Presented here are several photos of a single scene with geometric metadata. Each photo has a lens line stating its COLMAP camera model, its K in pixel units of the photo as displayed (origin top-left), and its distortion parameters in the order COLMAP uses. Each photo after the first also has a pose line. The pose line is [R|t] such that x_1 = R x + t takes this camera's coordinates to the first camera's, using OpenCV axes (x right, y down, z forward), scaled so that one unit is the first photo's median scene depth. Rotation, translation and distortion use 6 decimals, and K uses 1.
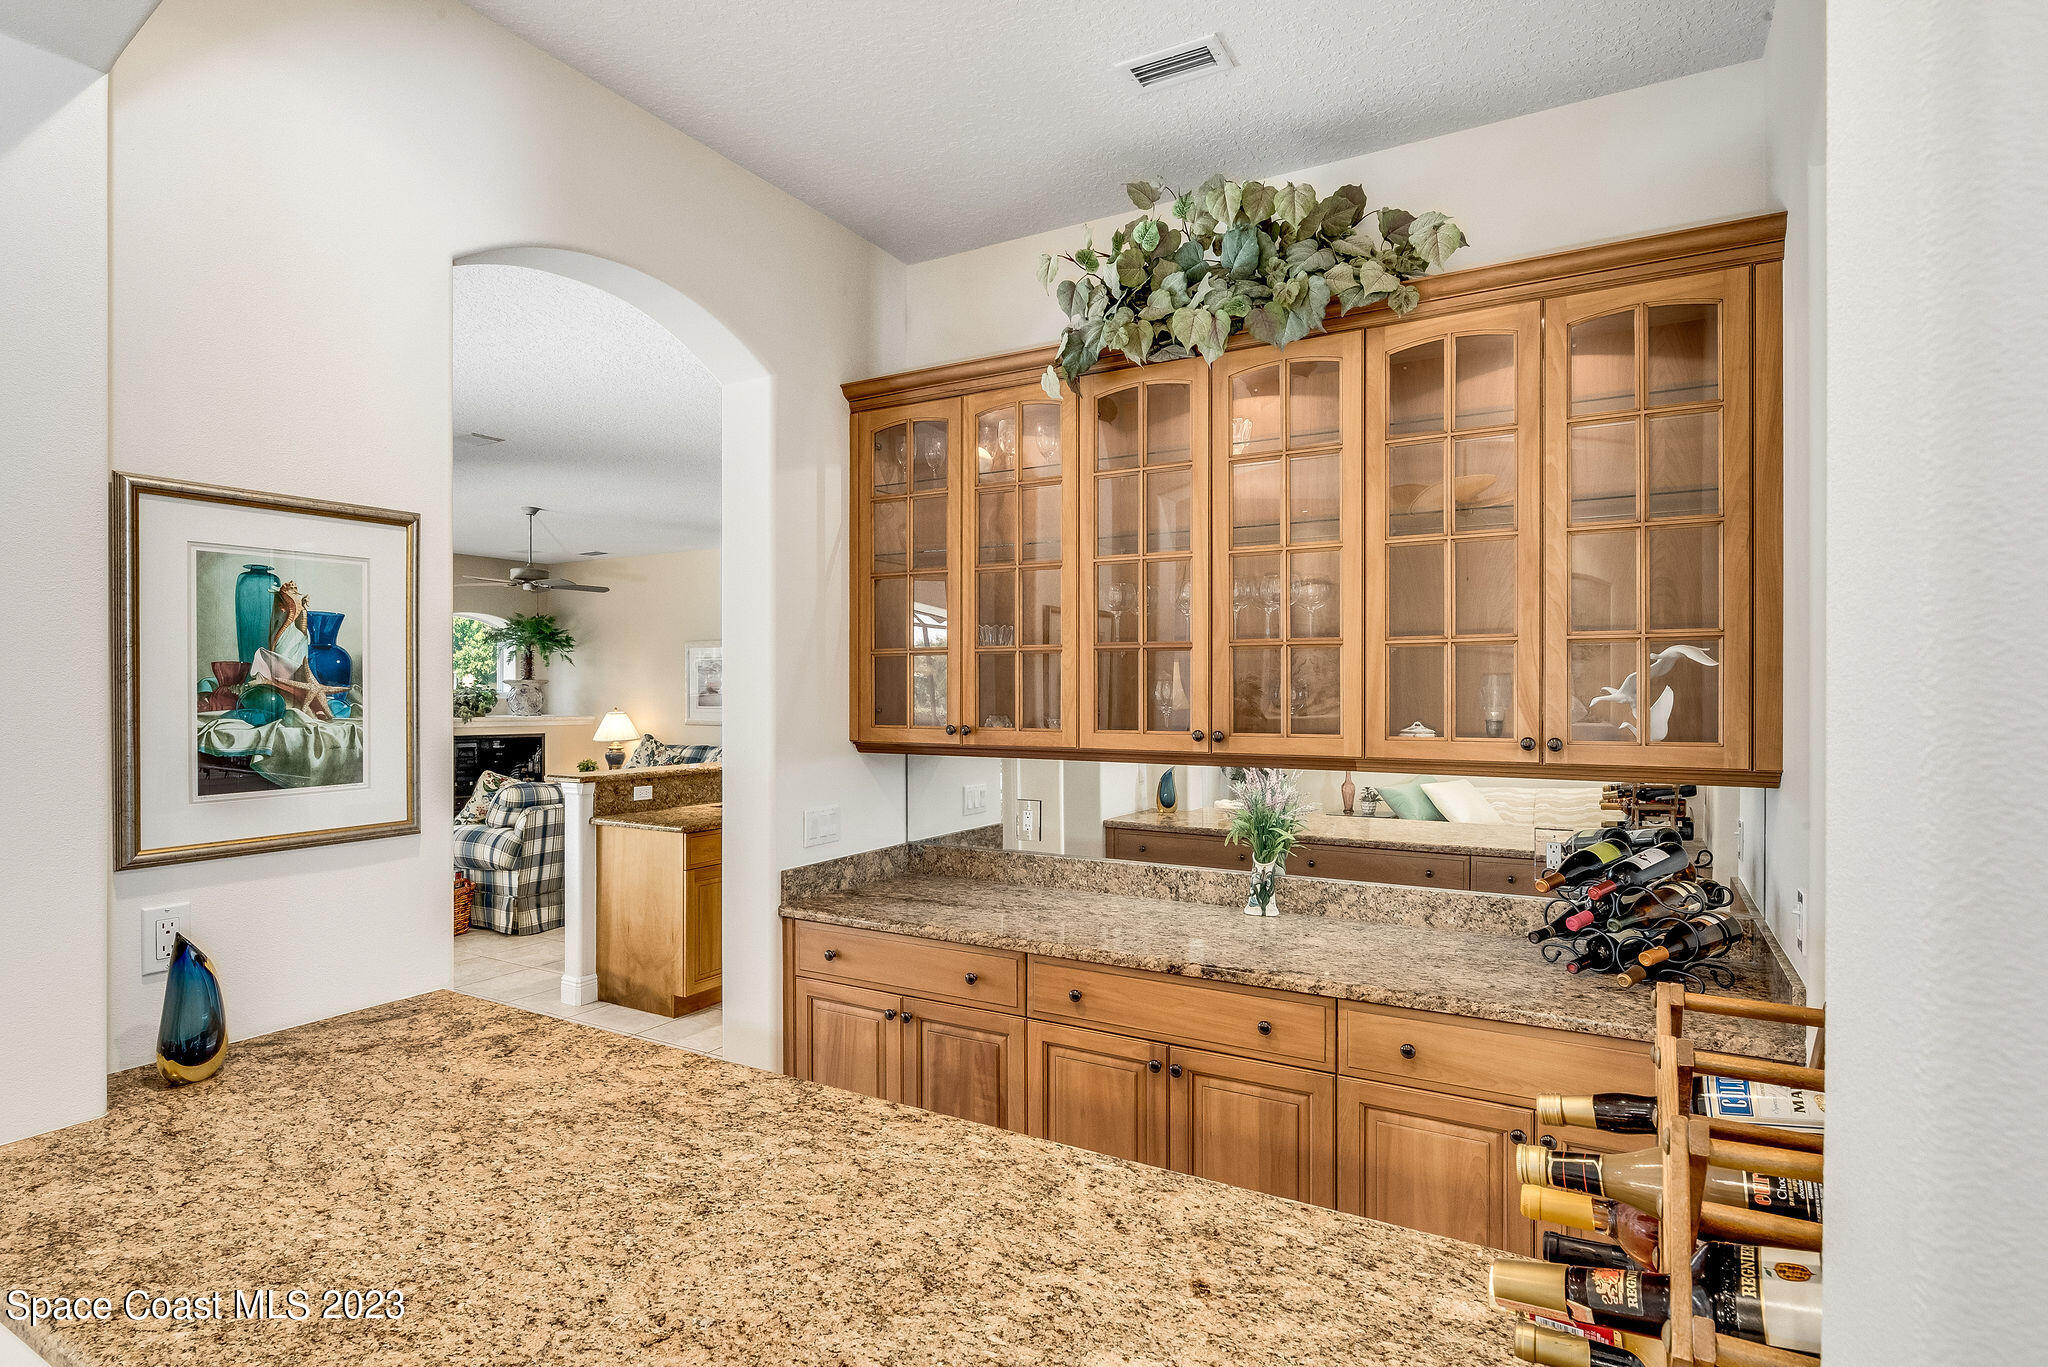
lens RADIAL K [[1073.8, 0, 1029.1], [0, 1073.8, 691.0], [0, 0, 1]] dist [-0.000722, -0.000549]
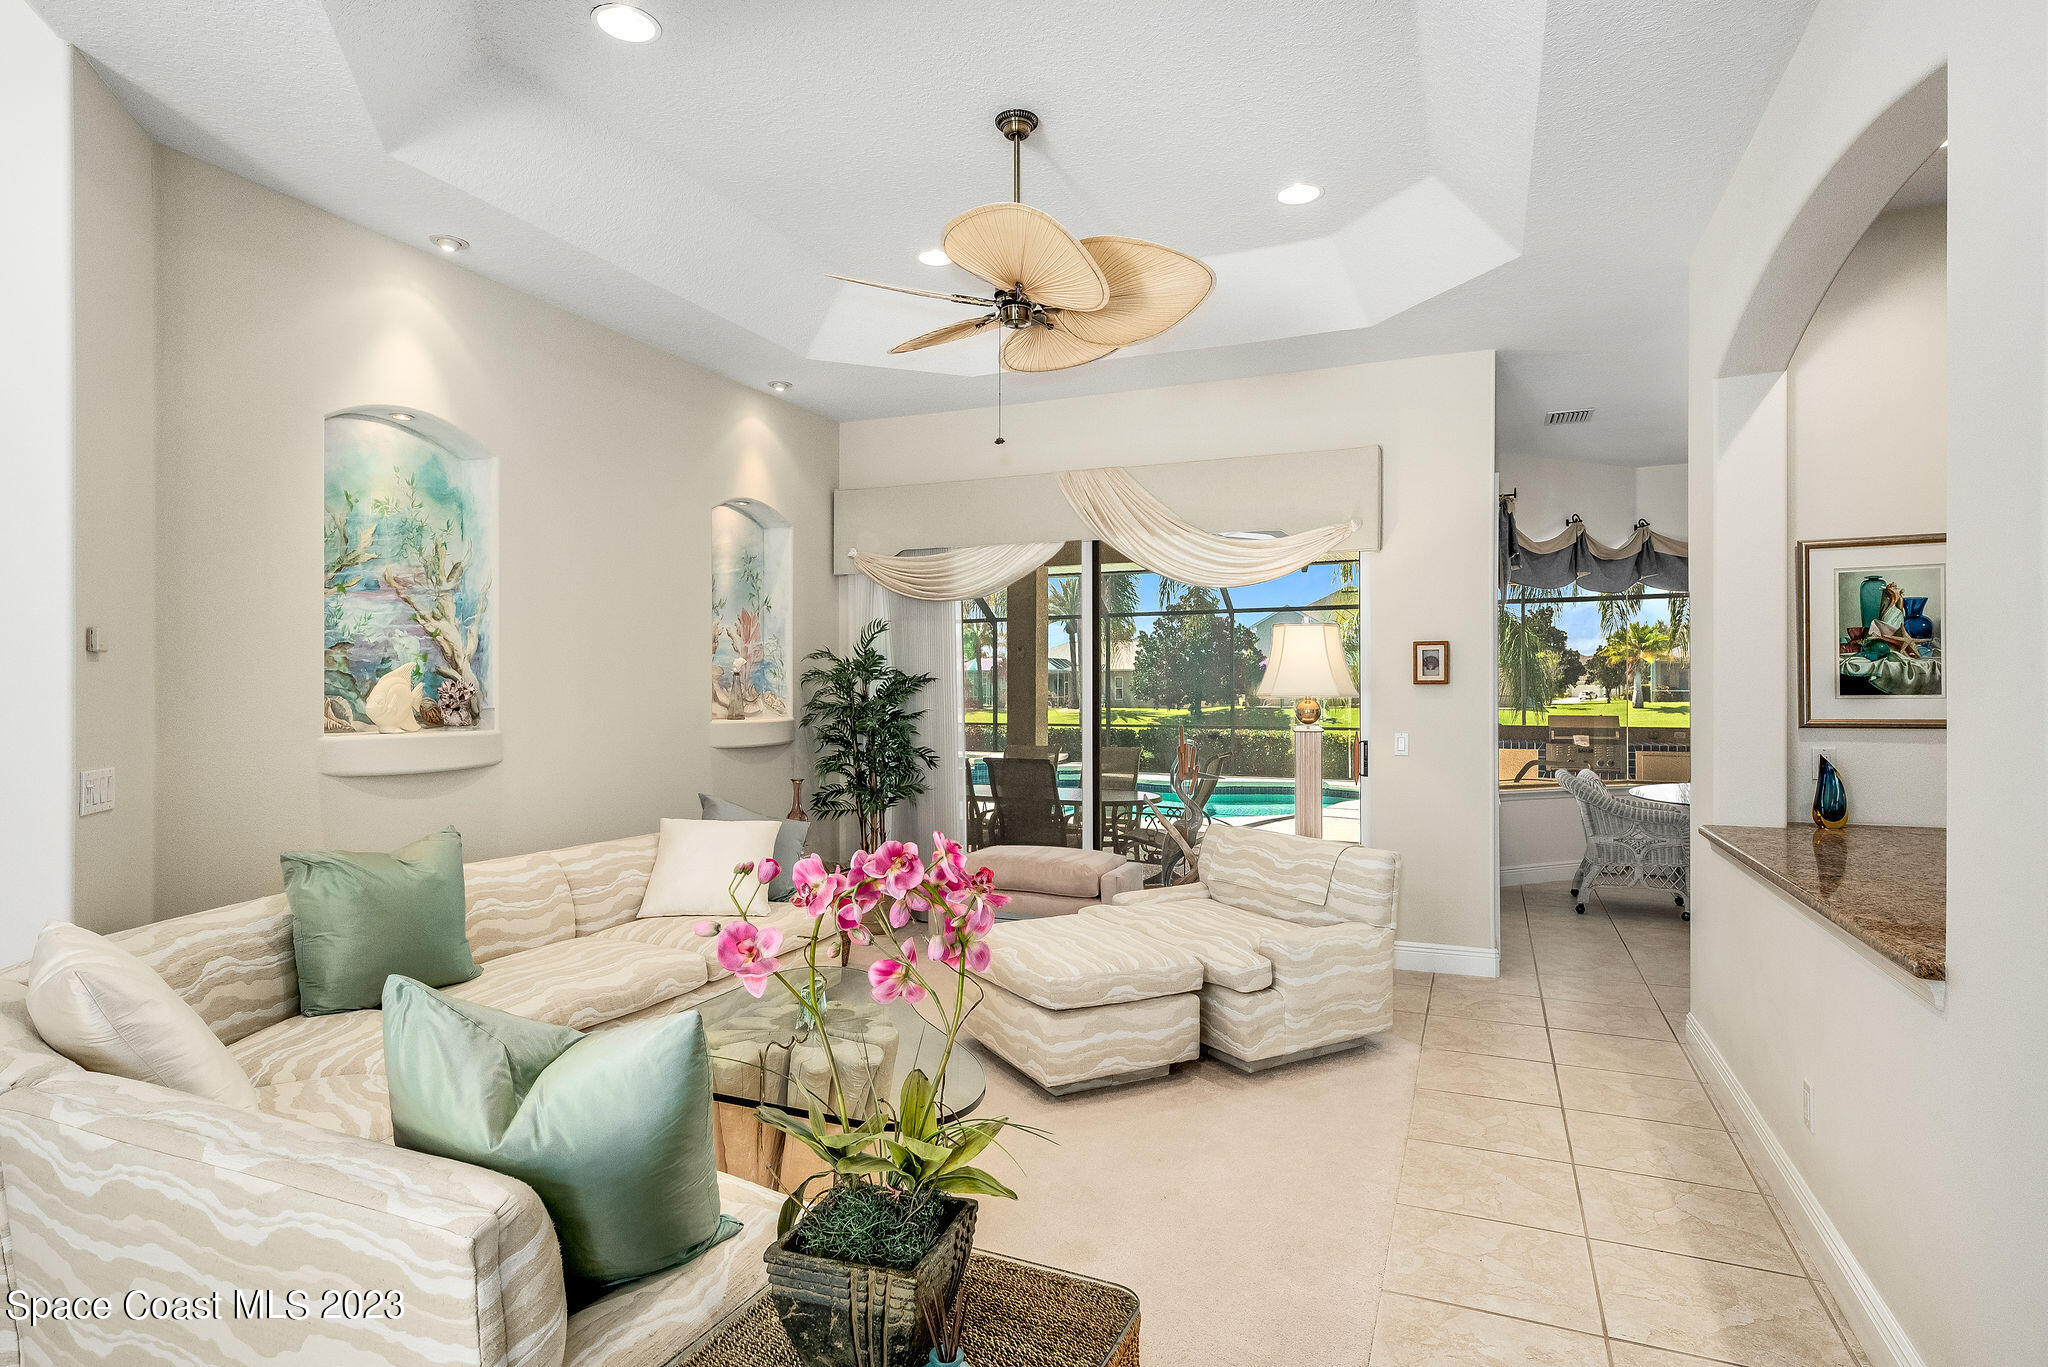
lens RADIAL K [[1076.2, 0, 1024.2], [0, 1076.2, 678.6], [0, 0, 1]] dist [0.011750, -0.000997]
pose [[0.107629, -0.012073, -0.994118, 0.757202], [0.000660, 0.999927, -0.012072, 0.064033], [0.994191, 0.000644, 0.107629, -0.514288]]
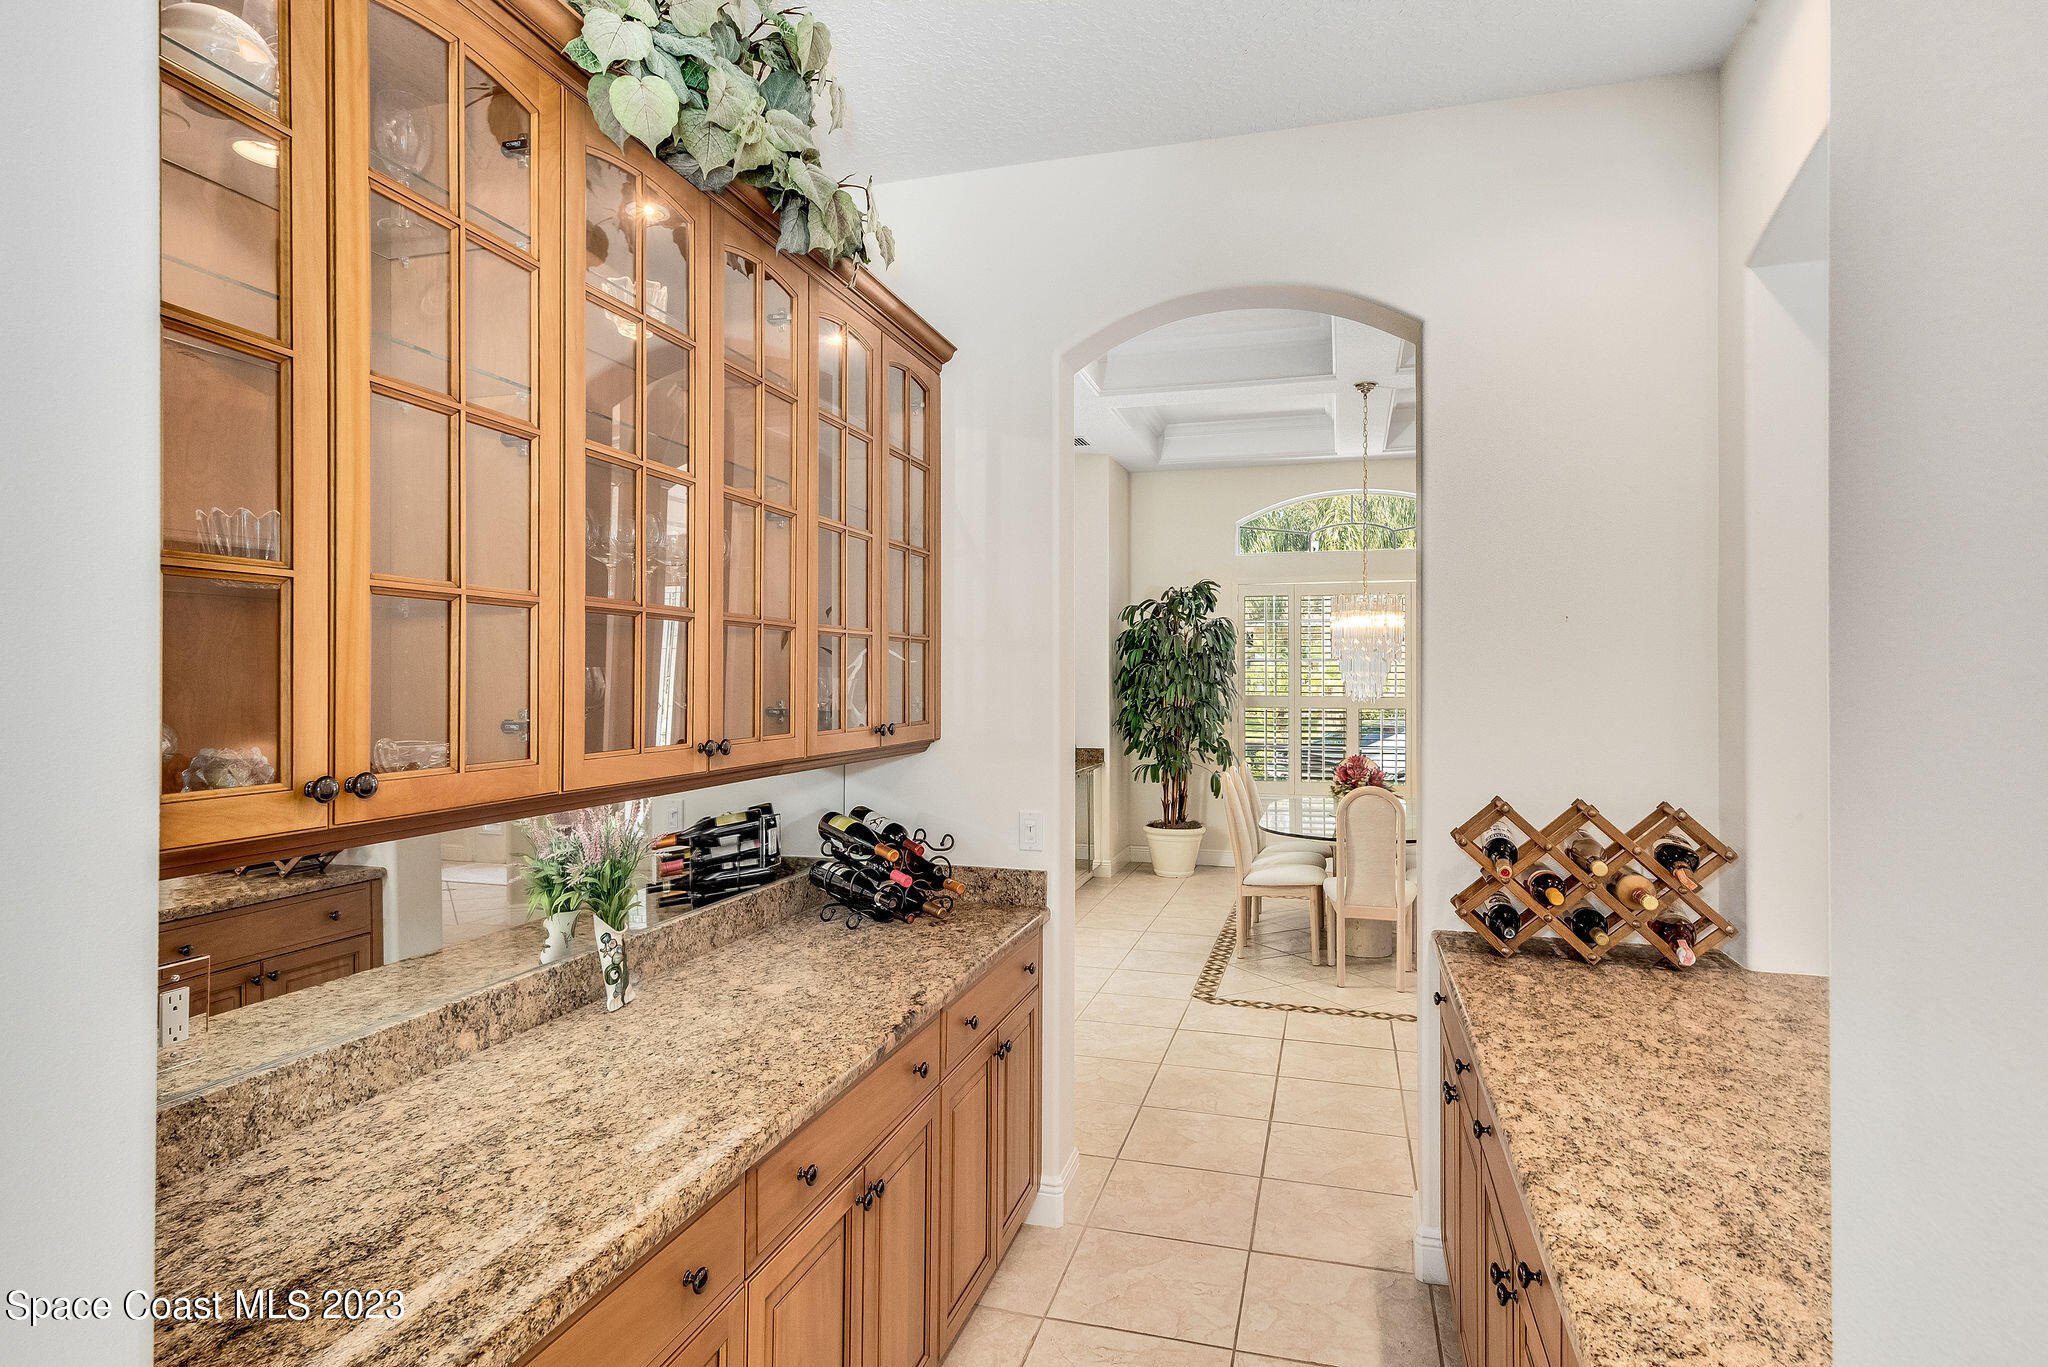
lens RADIAL K [[1076.2, 0, 1032.3], [0, 1076.2, 682.7], [0, 0, 1]] dist [0.011750, -0.000997]
pose [[-0.240738, -0.000114, 0.970590, -1.279248], [-0.000808, 1.000000, -0.000083, -0.002933], [-0.970590, -0.000804, -0.240738, 2.201047]]
